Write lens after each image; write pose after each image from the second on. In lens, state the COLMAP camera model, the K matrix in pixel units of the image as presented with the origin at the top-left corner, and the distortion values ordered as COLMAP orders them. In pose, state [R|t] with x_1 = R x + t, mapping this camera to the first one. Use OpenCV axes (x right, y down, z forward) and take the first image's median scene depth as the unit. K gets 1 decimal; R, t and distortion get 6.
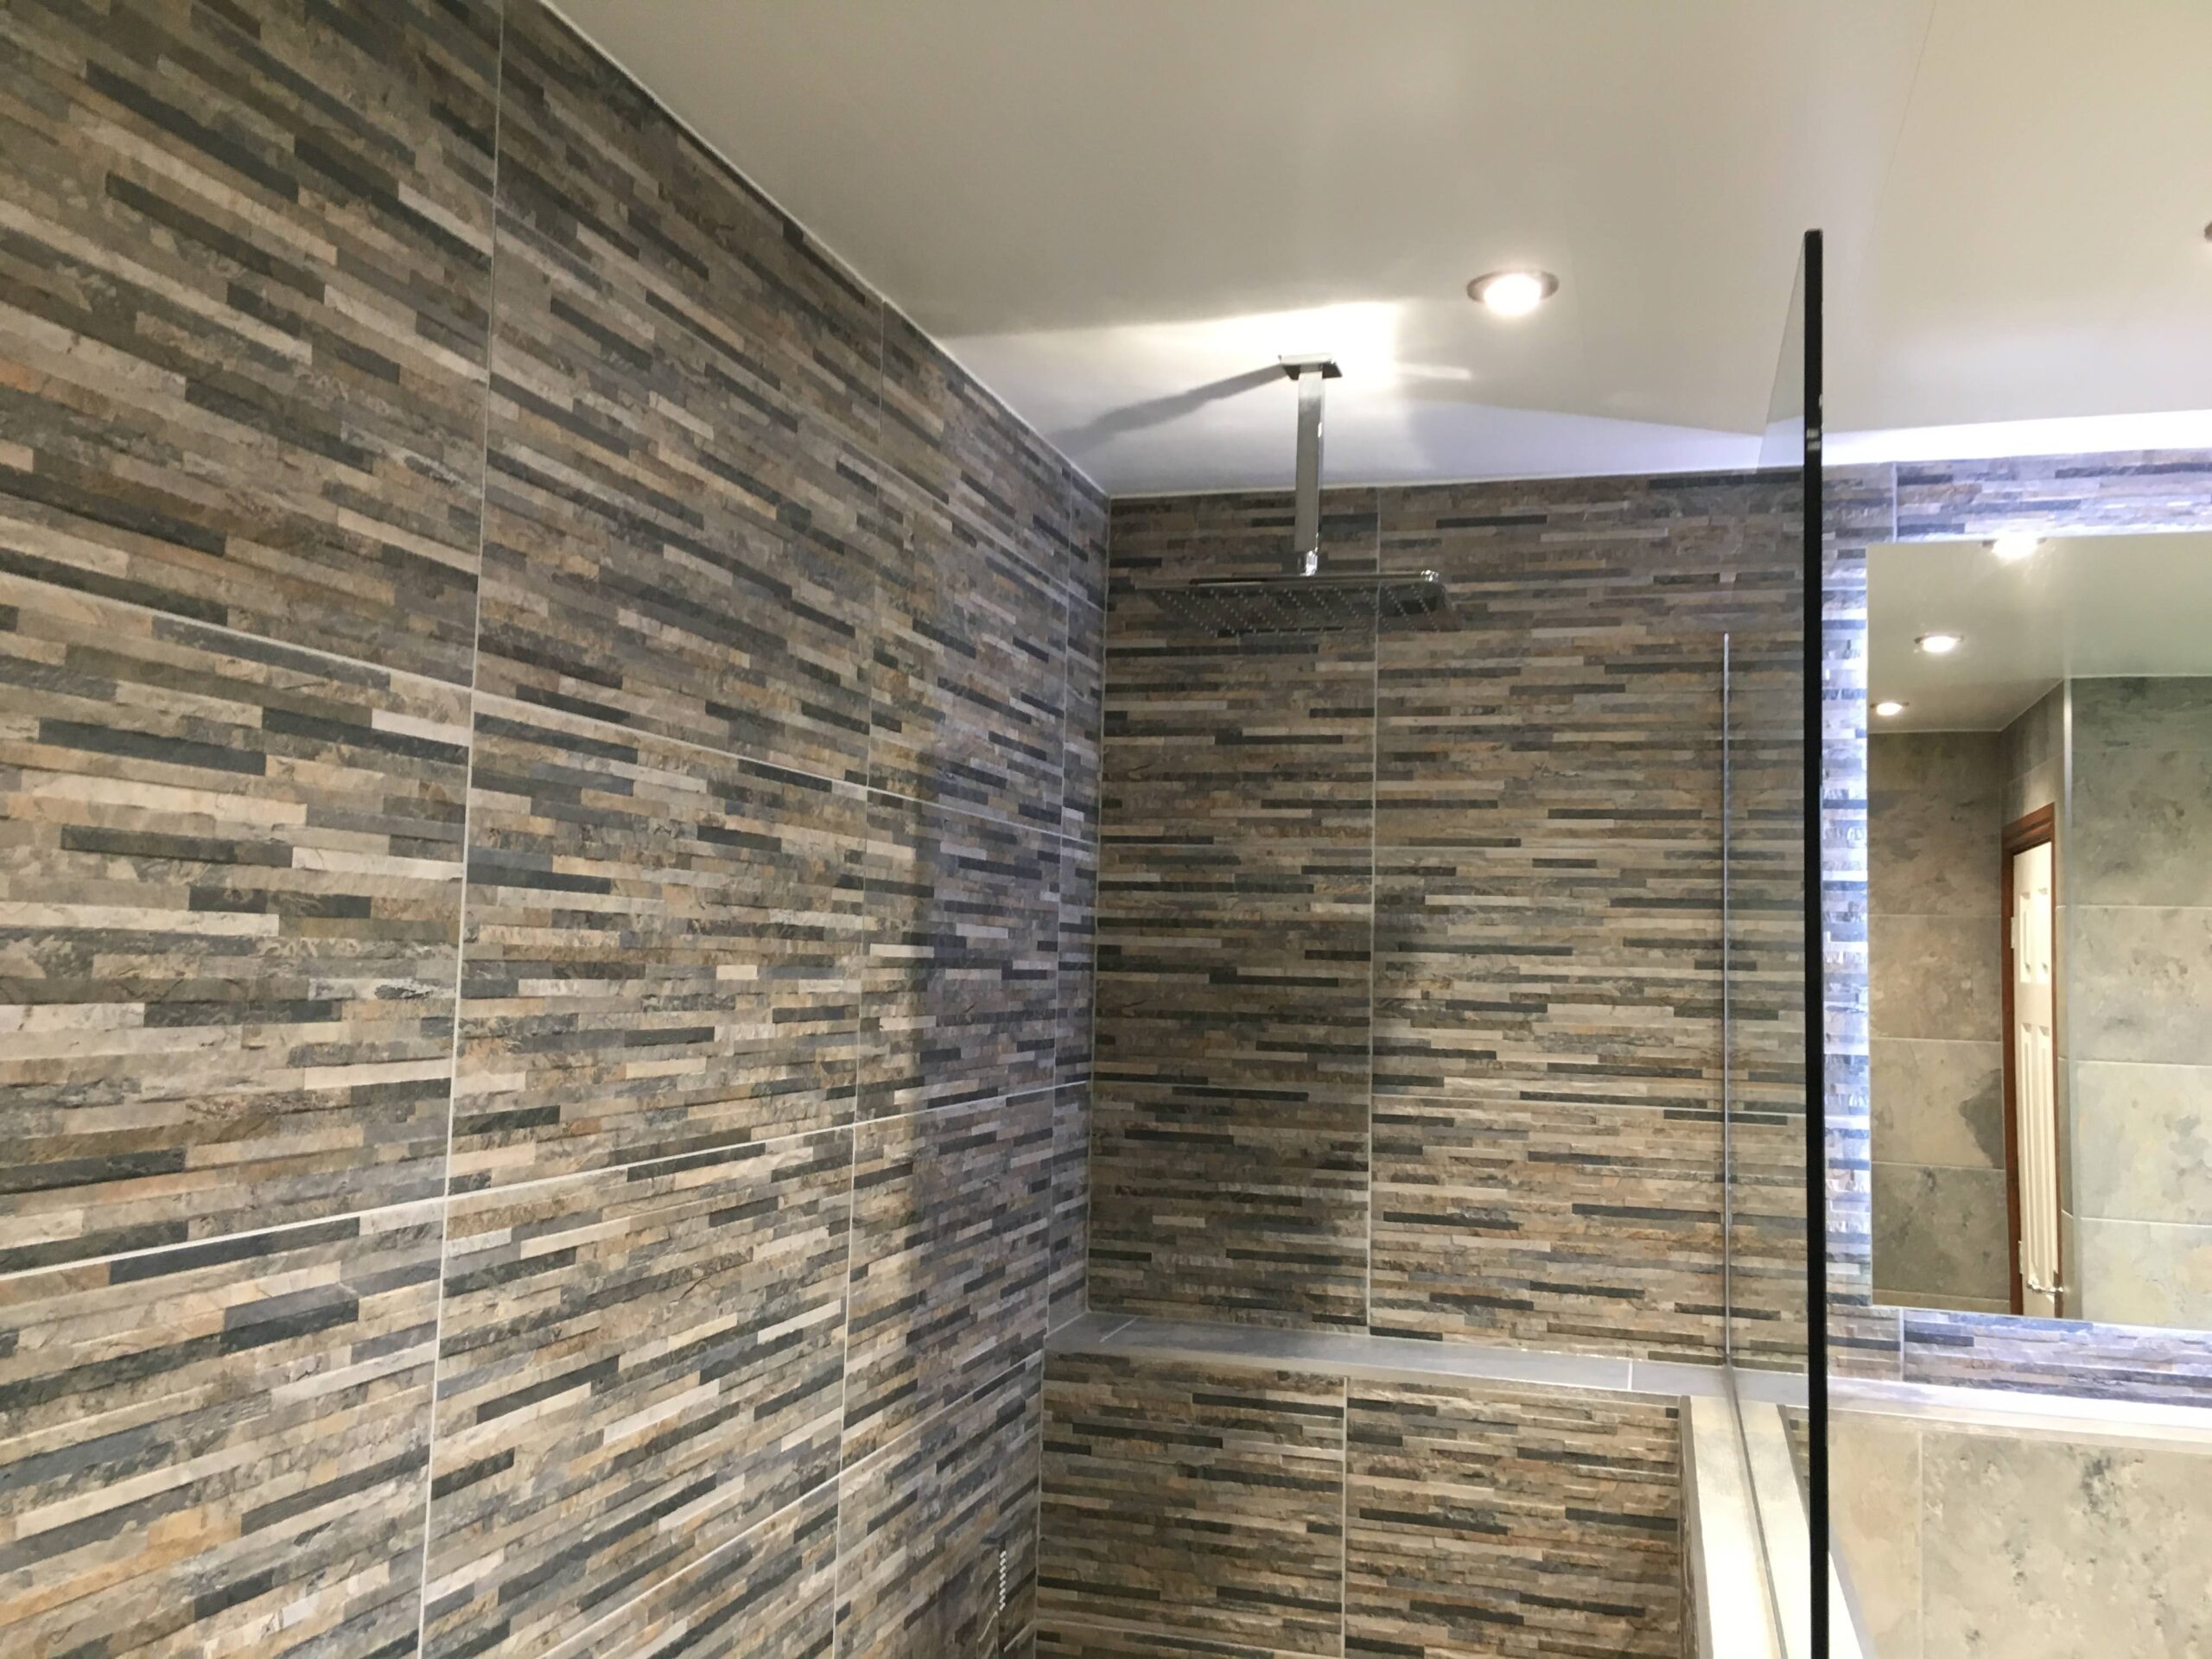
lens RADIAL K [[1884.1, 0, 1105.3], [0, 1884.1, 816.2], [0, 0, 1]] dist [0.084155, -0.111216]
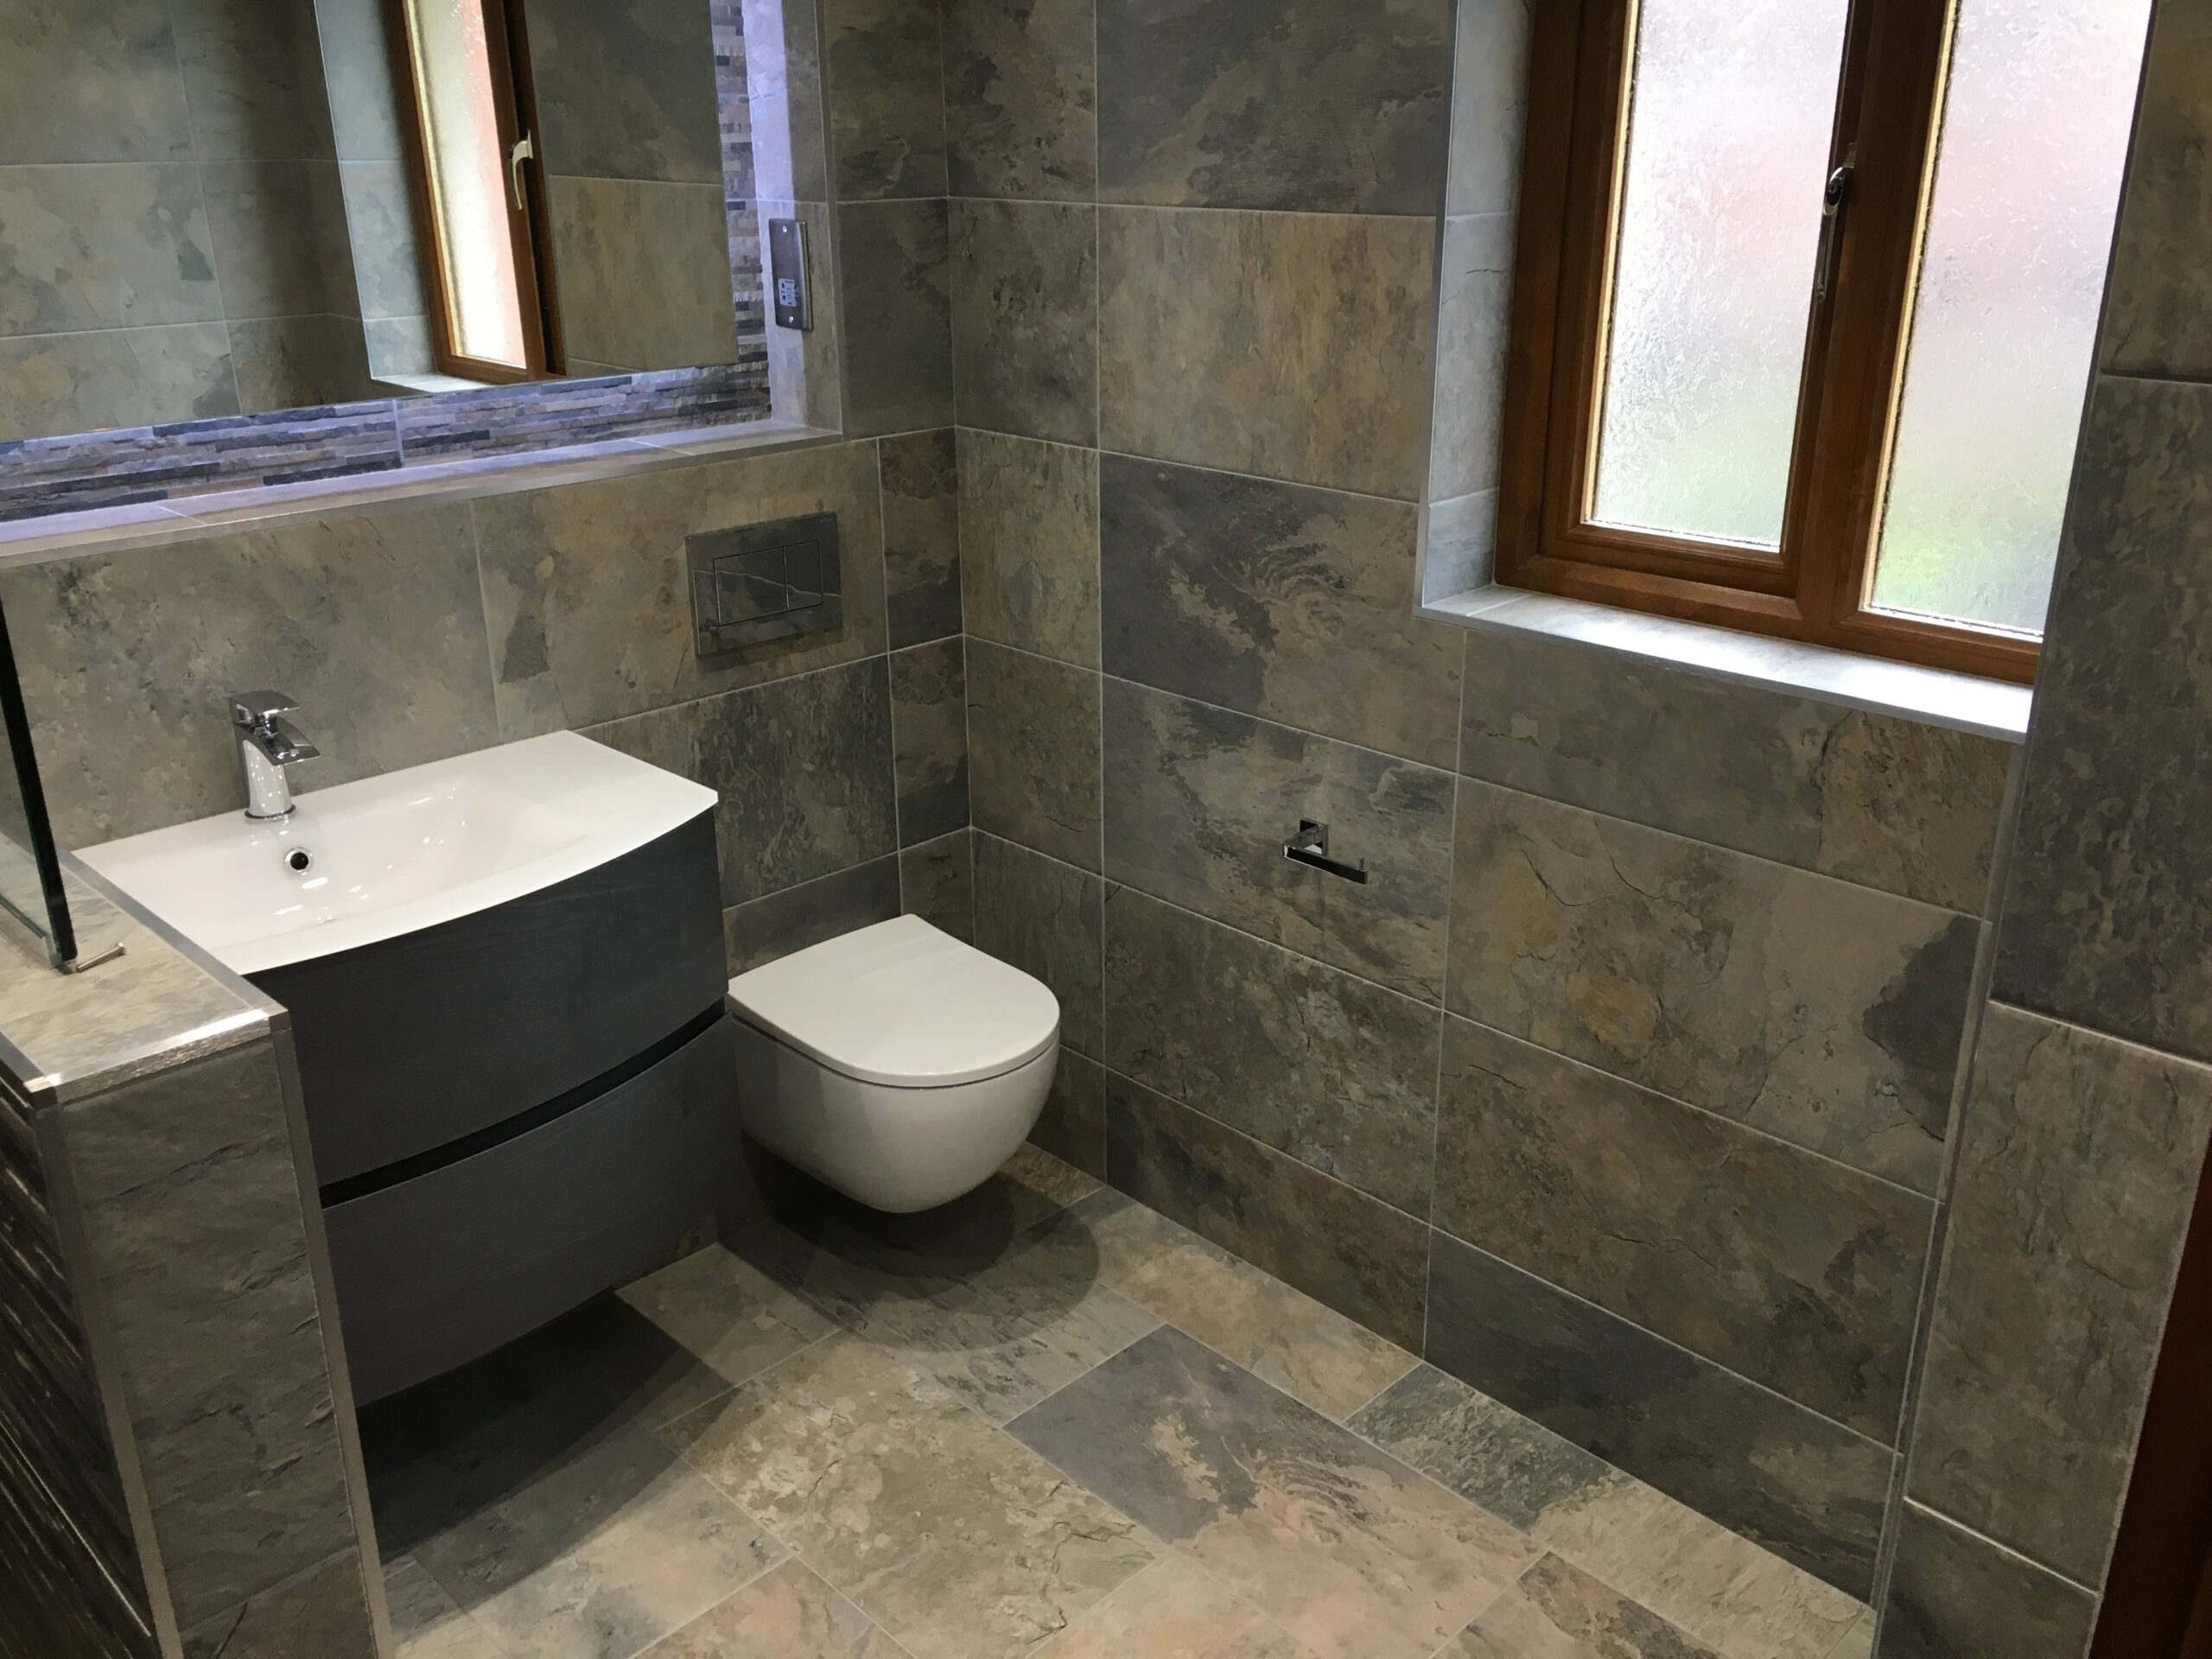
lens RADIAL K [[1879.3, 0, 1106.7], [0, 1879.3, 820.5], [0, 0, 1]] dist [0.083533, -0.113355]
pose [[0.479389, -0.339730, 0.809178, -0.099636], [-0.049891, 0.909992, 0.411613, 0.023983], [-0.876183, -0.237693, 0.419291, 0.108560]]
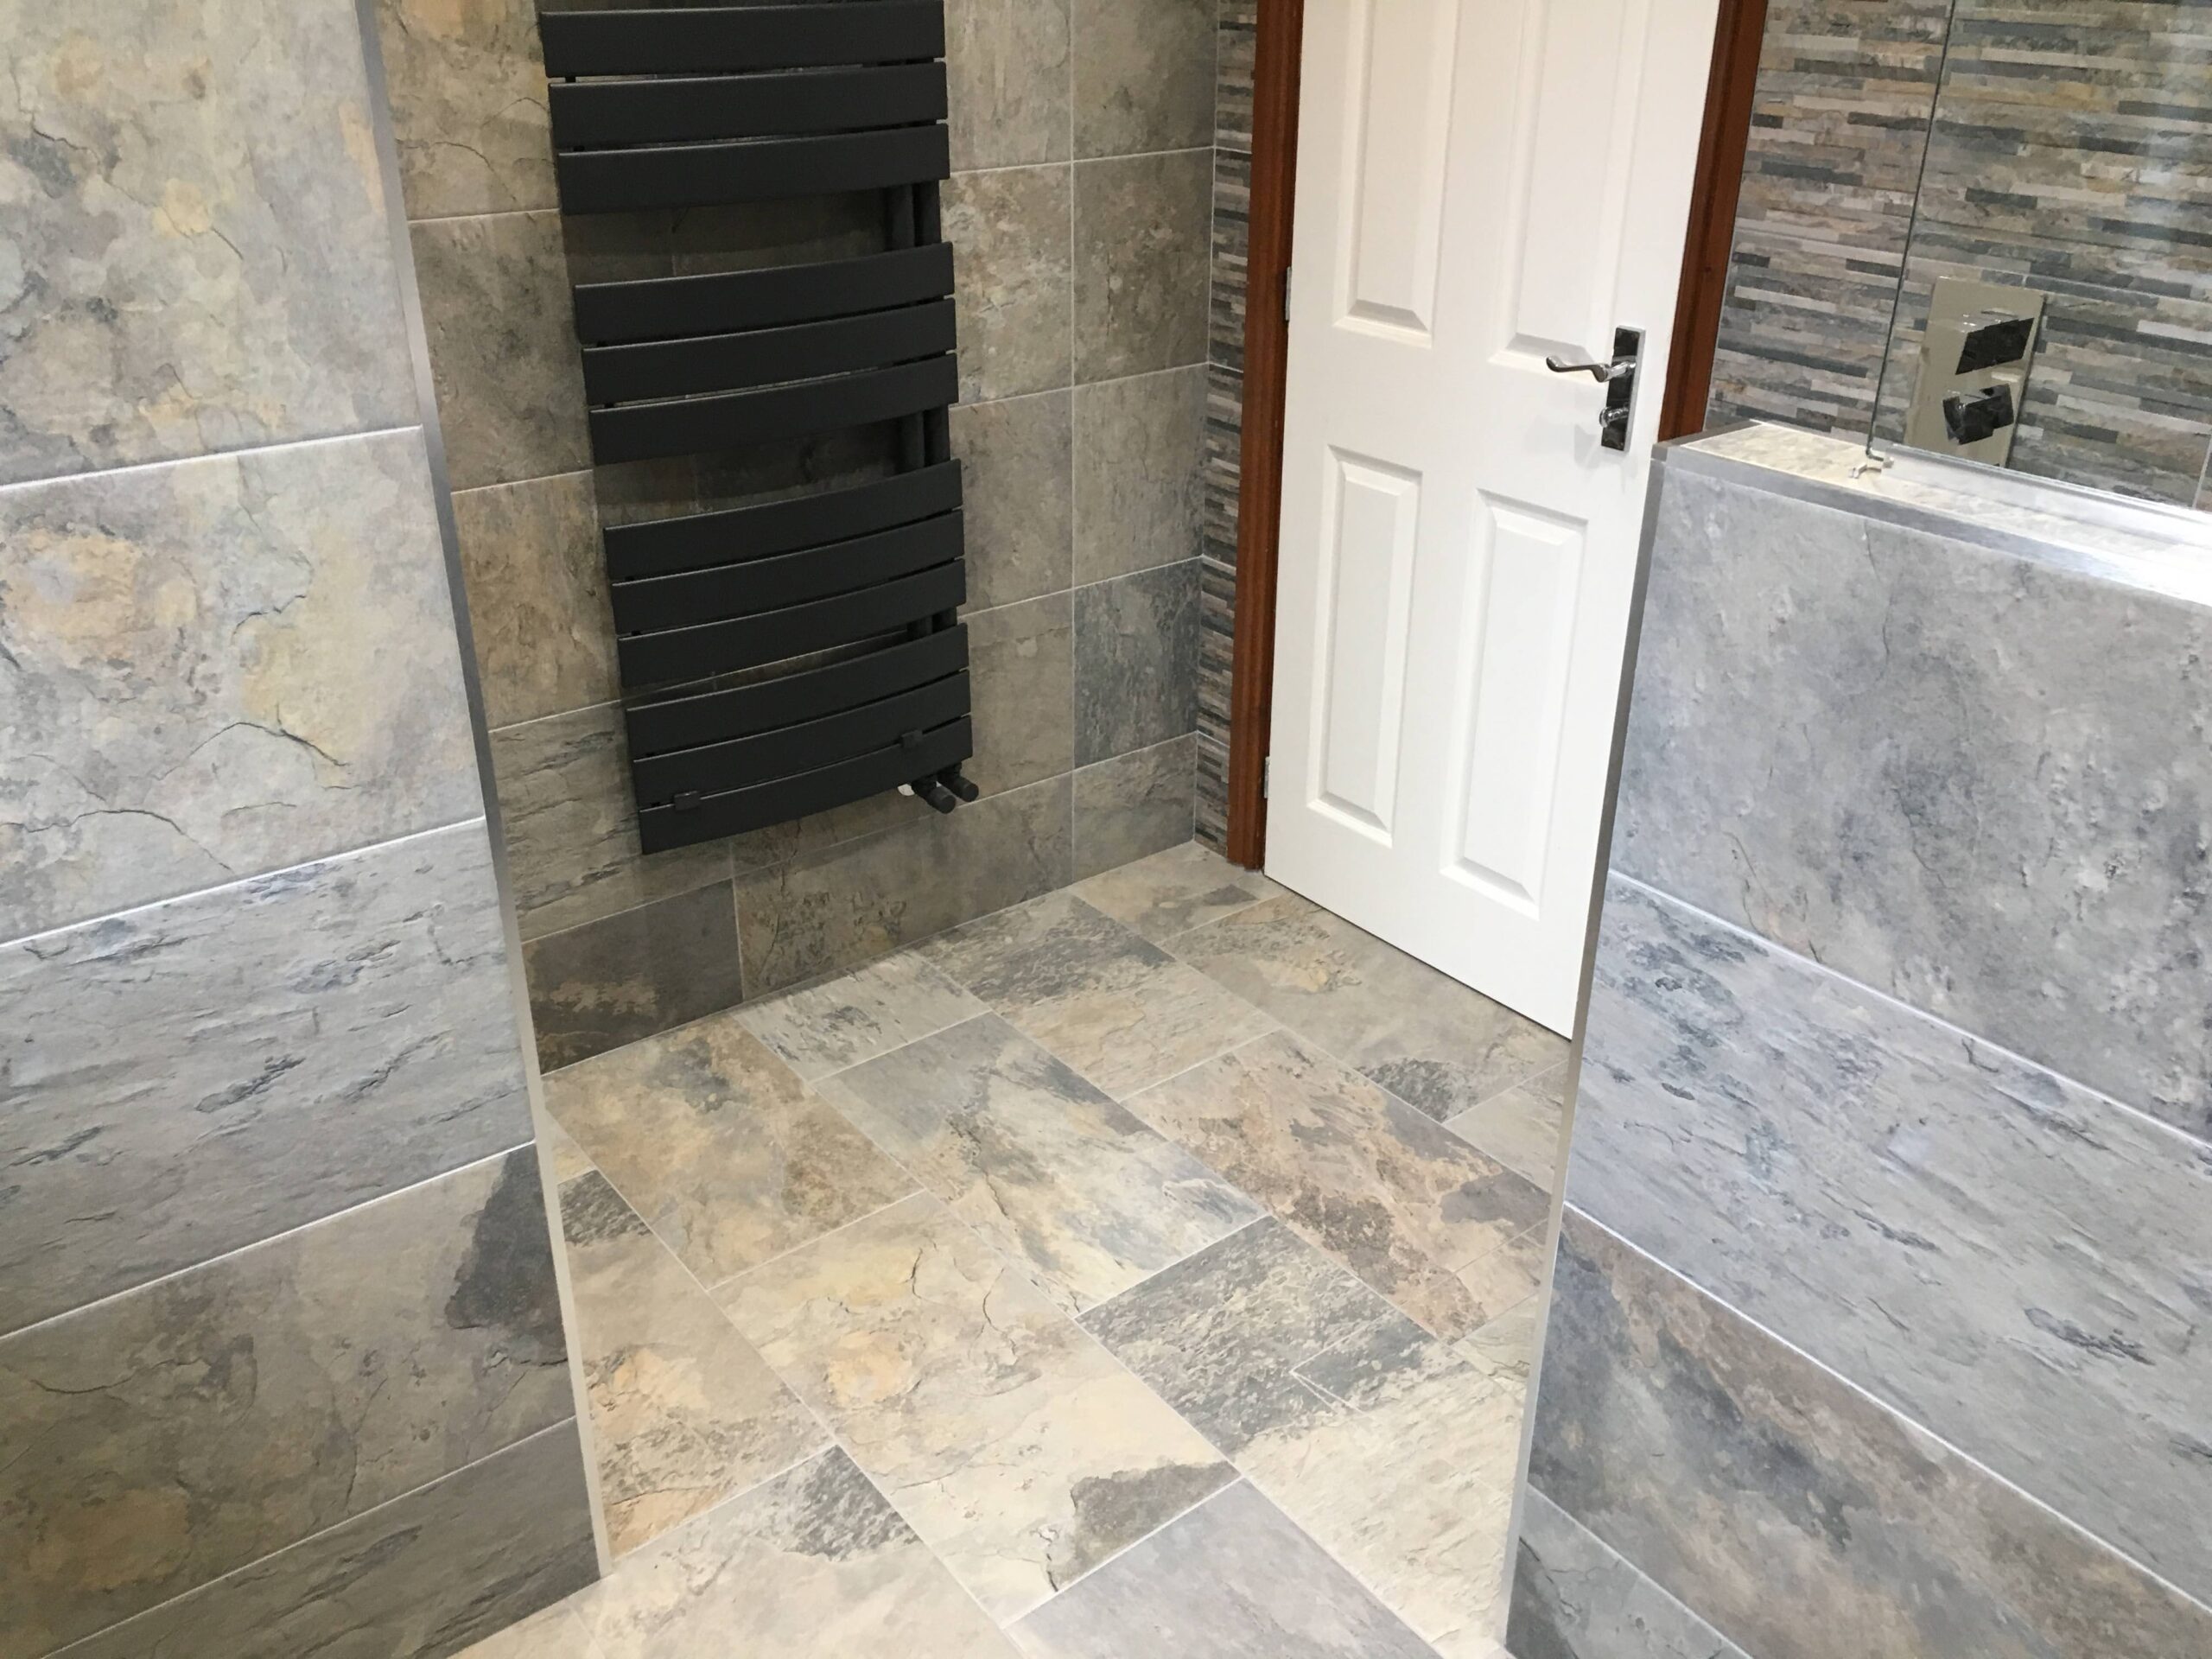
lens RADIAL K [[1879.2, 0, 1103.8], [0, 1879.2, 822.4], [0, 0, 1]] dist [0.082516, -0.108542]
pose [[-0.587944, 0.335135, -0.736211, 1.155755], [0.045322, 0.922355, 0.383676, 0.179375], [0.807631, 0.192213, -0.557482, 0.943778]]
